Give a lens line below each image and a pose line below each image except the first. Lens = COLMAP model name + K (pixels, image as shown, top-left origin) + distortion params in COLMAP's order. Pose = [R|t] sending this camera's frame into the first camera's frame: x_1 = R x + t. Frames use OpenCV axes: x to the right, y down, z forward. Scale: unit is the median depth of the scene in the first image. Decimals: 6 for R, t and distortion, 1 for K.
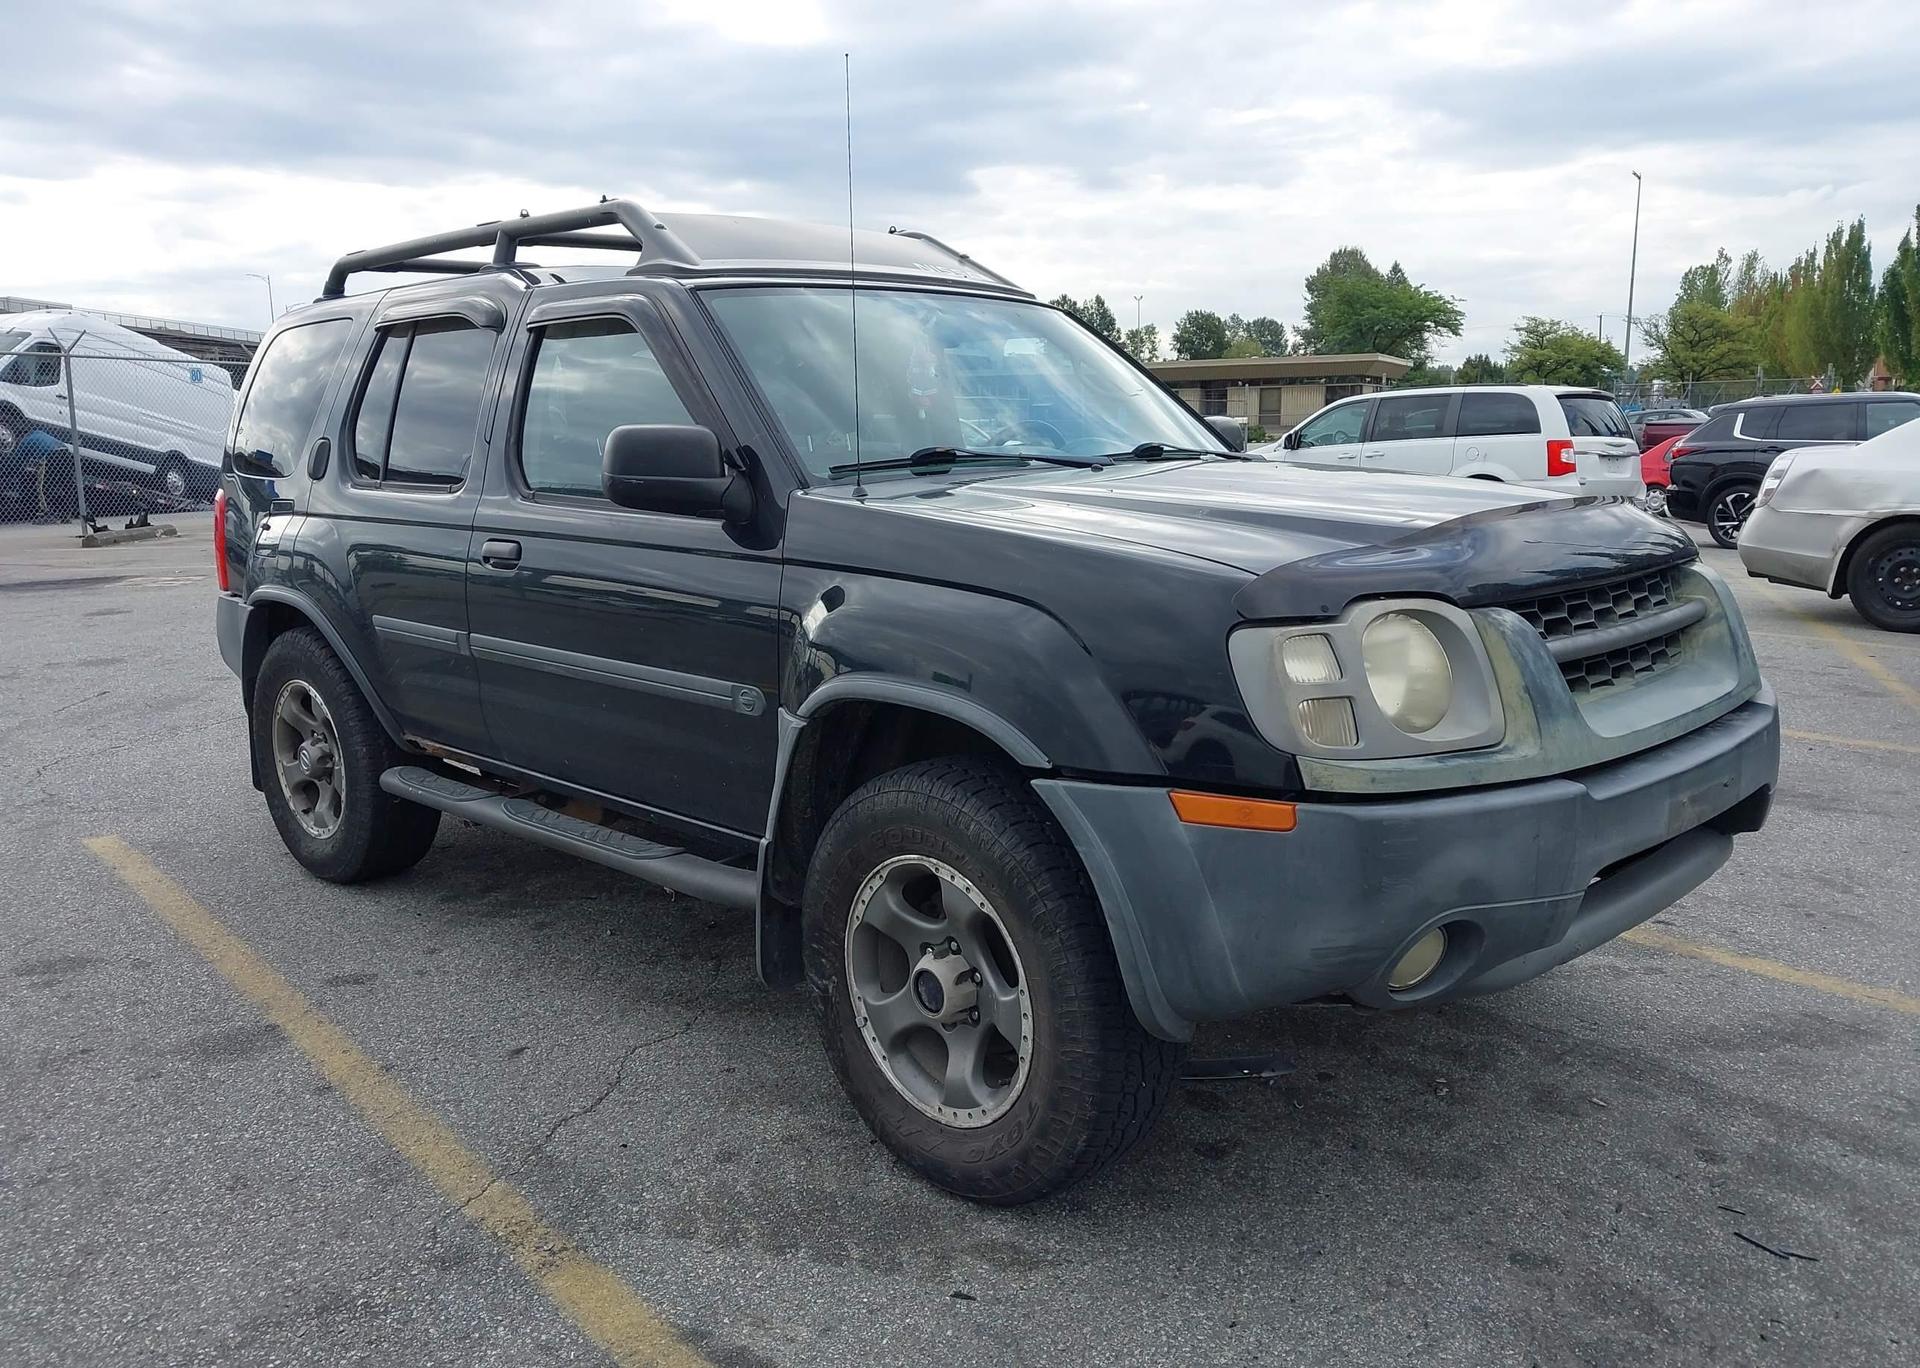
lens RADIAL K [[1551.0, 0, 960.0], [0, 1551.0, 684.0], [0, 0, 1]] dist [0.007719, -0.010486]
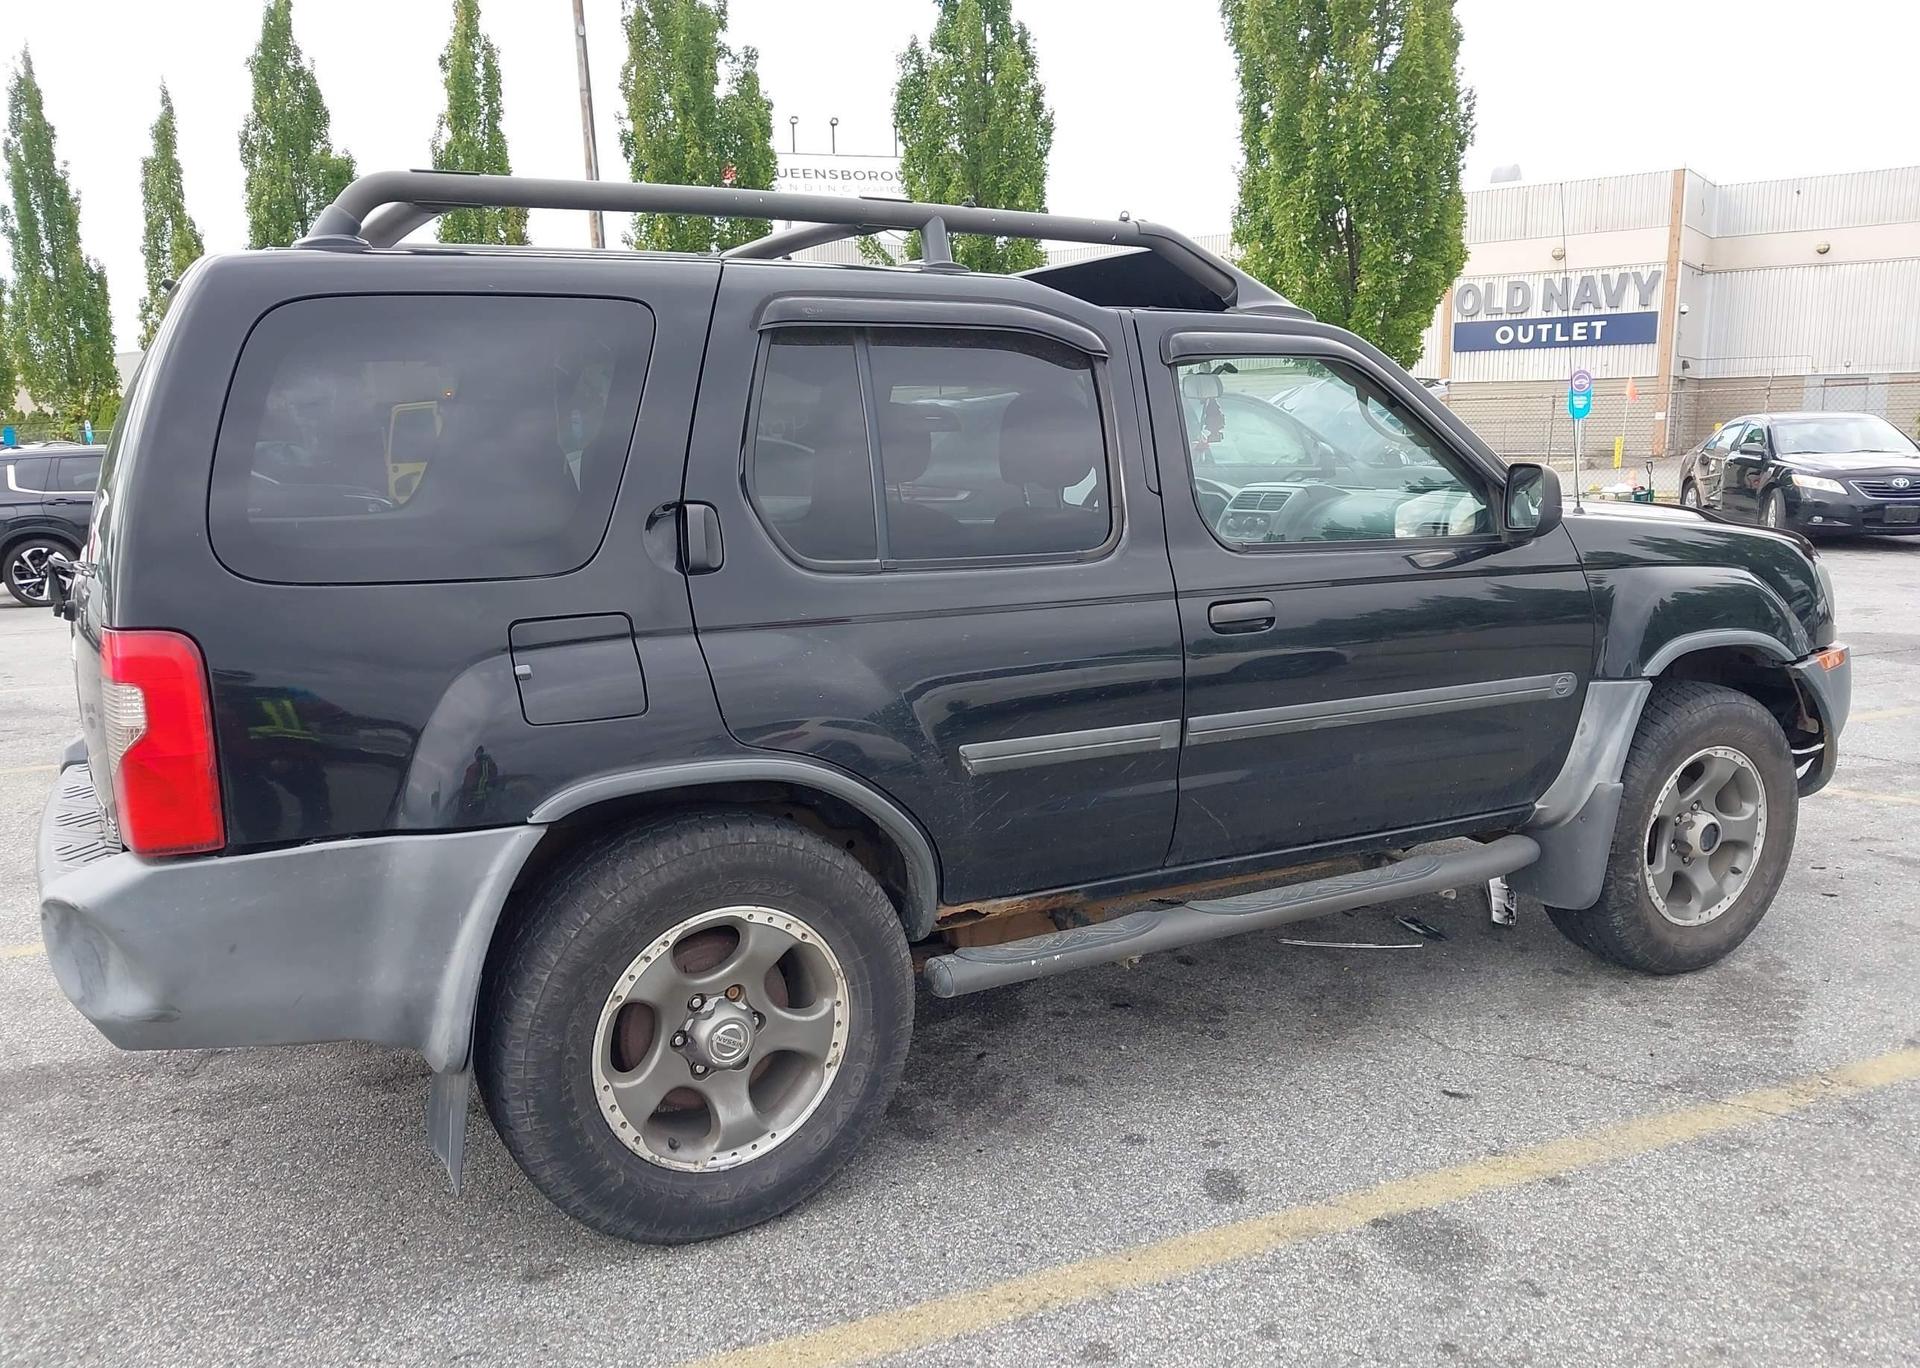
lens RADIAL K [[1525.1, 0, 969.3], [0, 1525.1, 685.3], [0, 0, 1]] dist [0.021549, 0.000614]
pose [[0.243371, -0.140134, 0.959757, -1.137850], [0.170020, 0.980351, 0.100028, -0.154334], [-0.954916, 0.138834, 0.262414, 0.901595]]
